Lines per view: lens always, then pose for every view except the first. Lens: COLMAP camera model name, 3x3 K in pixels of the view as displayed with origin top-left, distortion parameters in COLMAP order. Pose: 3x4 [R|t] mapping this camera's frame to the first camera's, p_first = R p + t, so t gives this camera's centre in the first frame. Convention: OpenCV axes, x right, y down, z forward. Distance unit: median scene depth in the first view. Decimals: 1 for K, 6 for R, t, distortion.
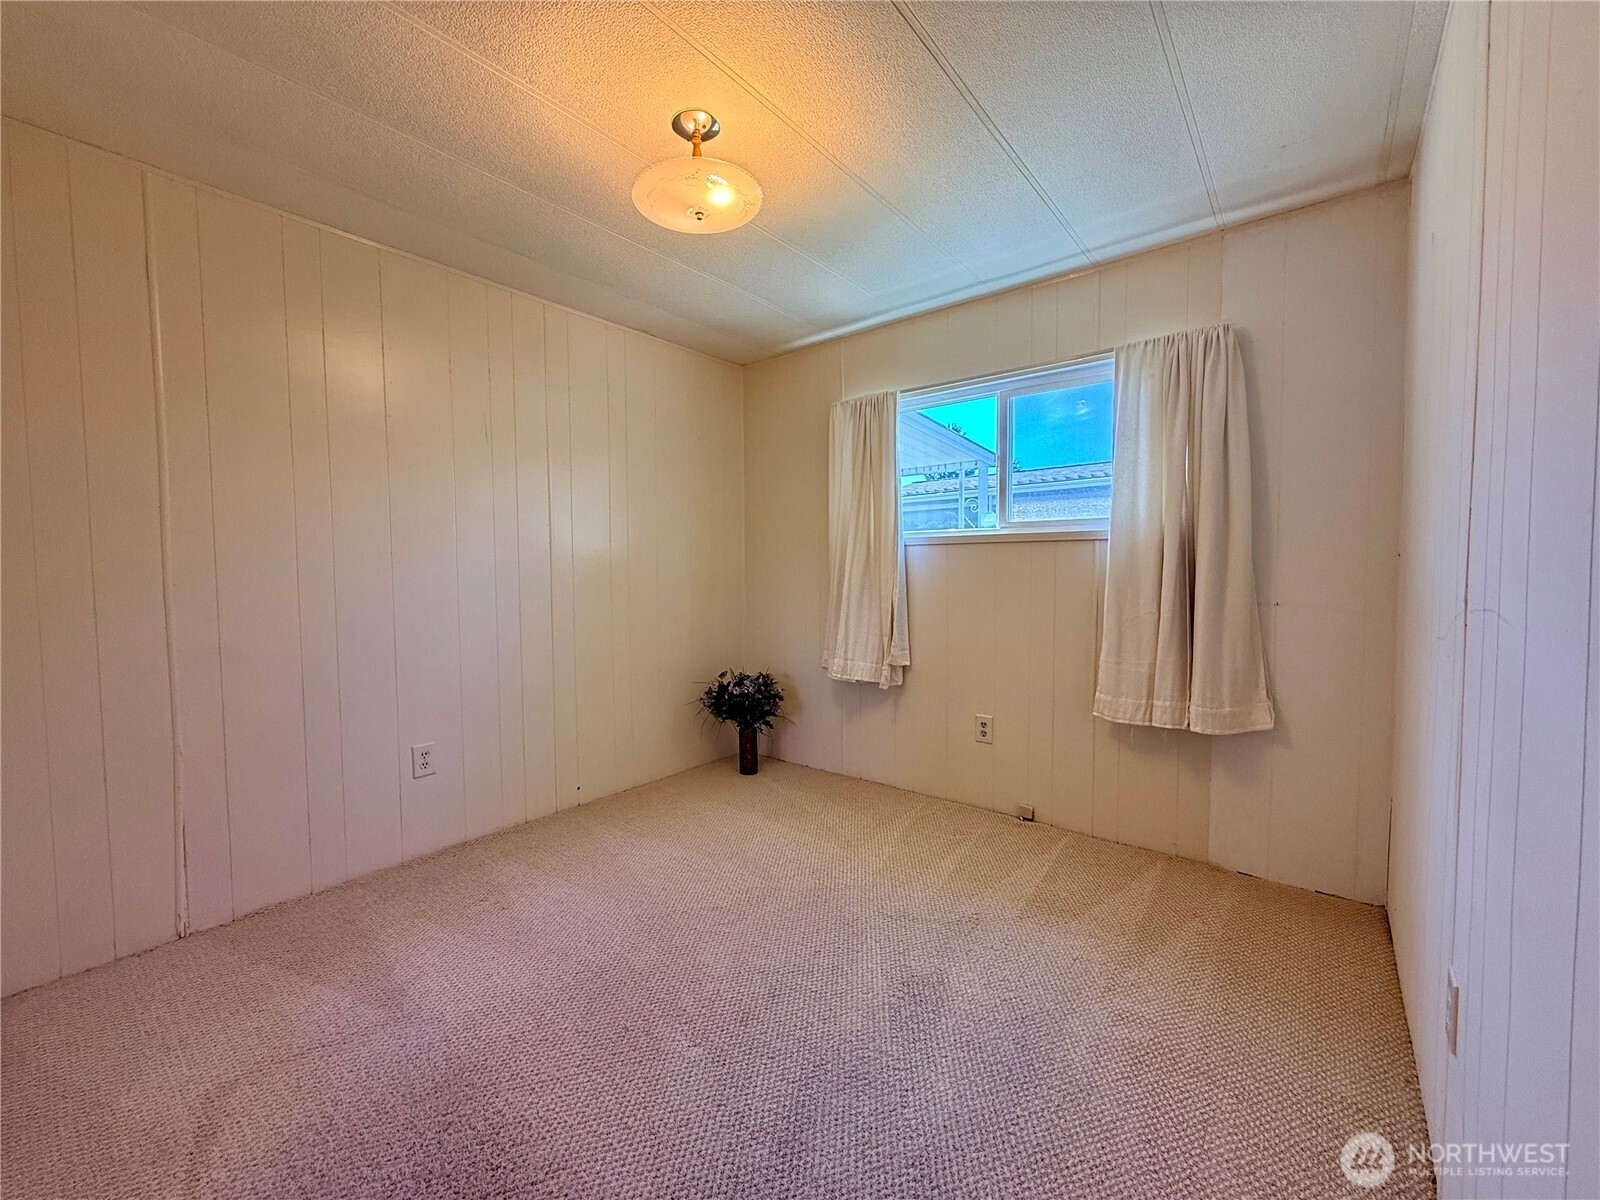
lens RADIAL K [[639.2, 0, 804.2], [0, 639.2, 597.4], [0, 0, 1]] dist [0.003822, 0.000365]
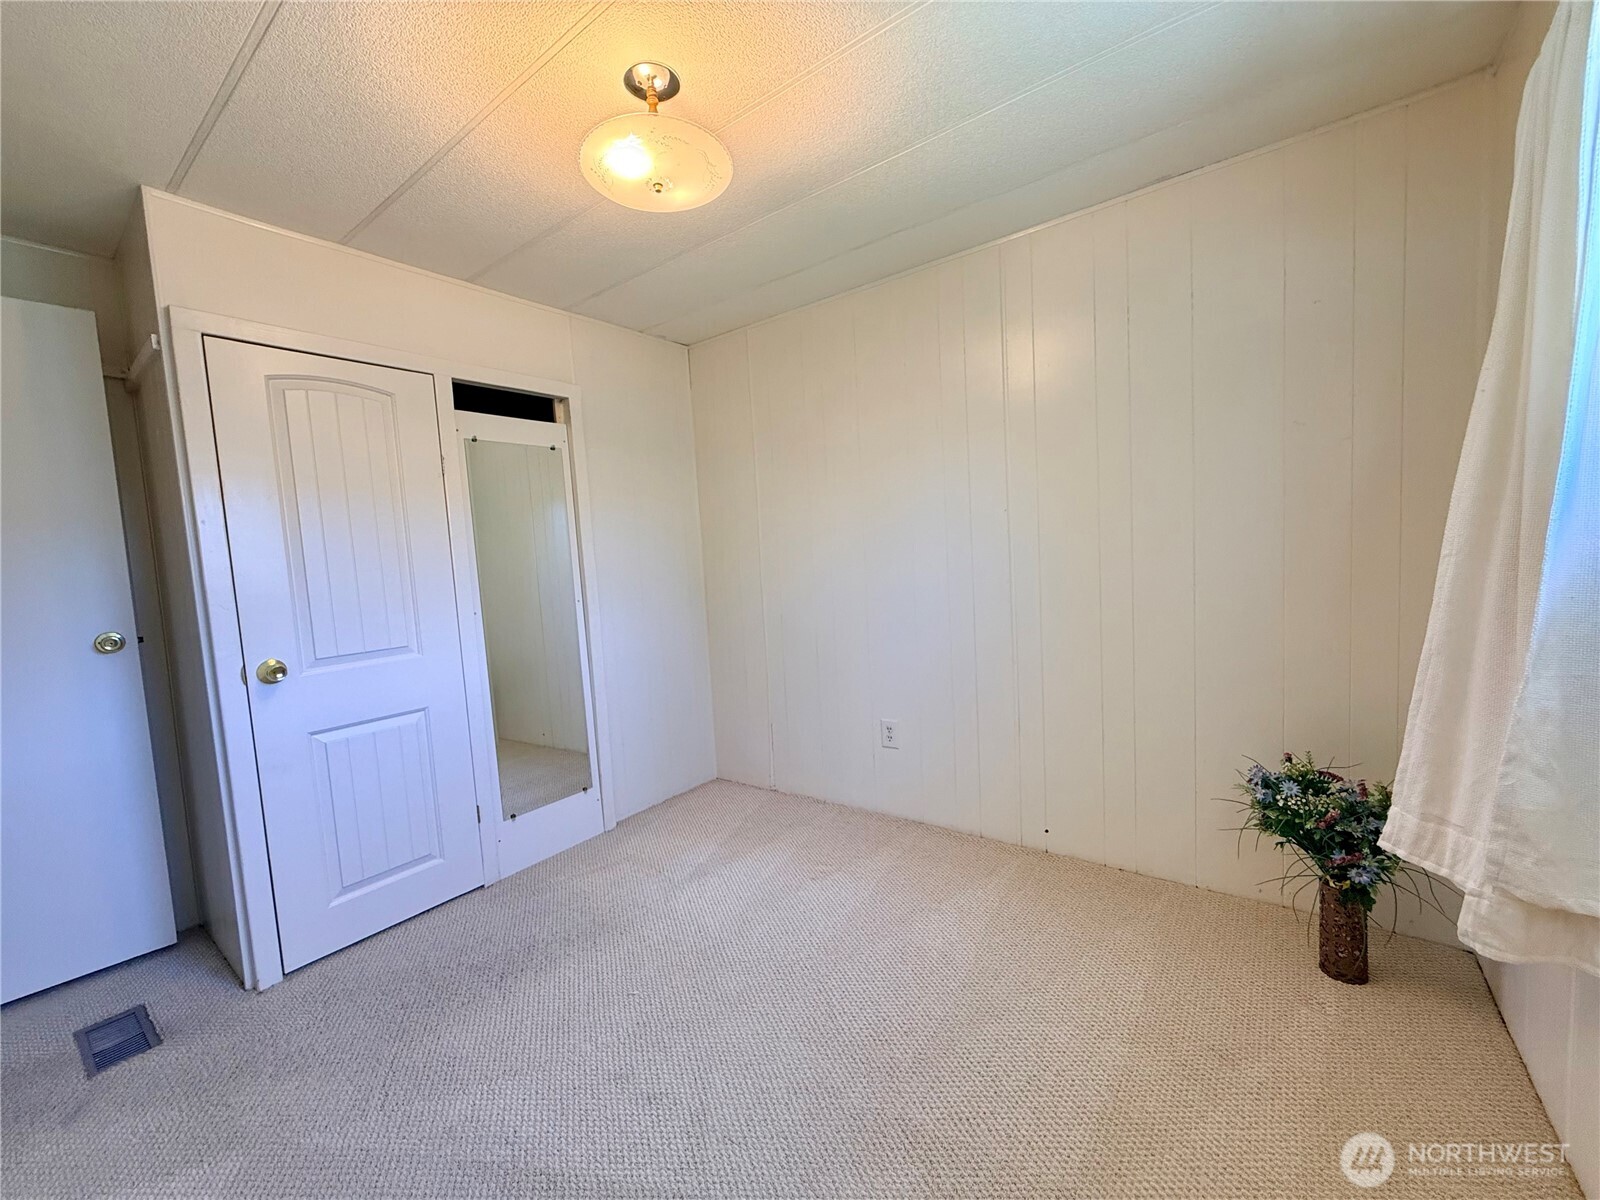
lens RADIAL K [[639.2, 0, 803.8], [0, 639.2, 604.7], [0, 0, 1]] dist [0.003822, 0.000365]
pose [[0.034871, 0.083449, -0.995902, 0.451729], [0.006315, 0.996470, 0.083718, -0.061549], [0.999372, -0.009208, 0.034220, 0.717122]]
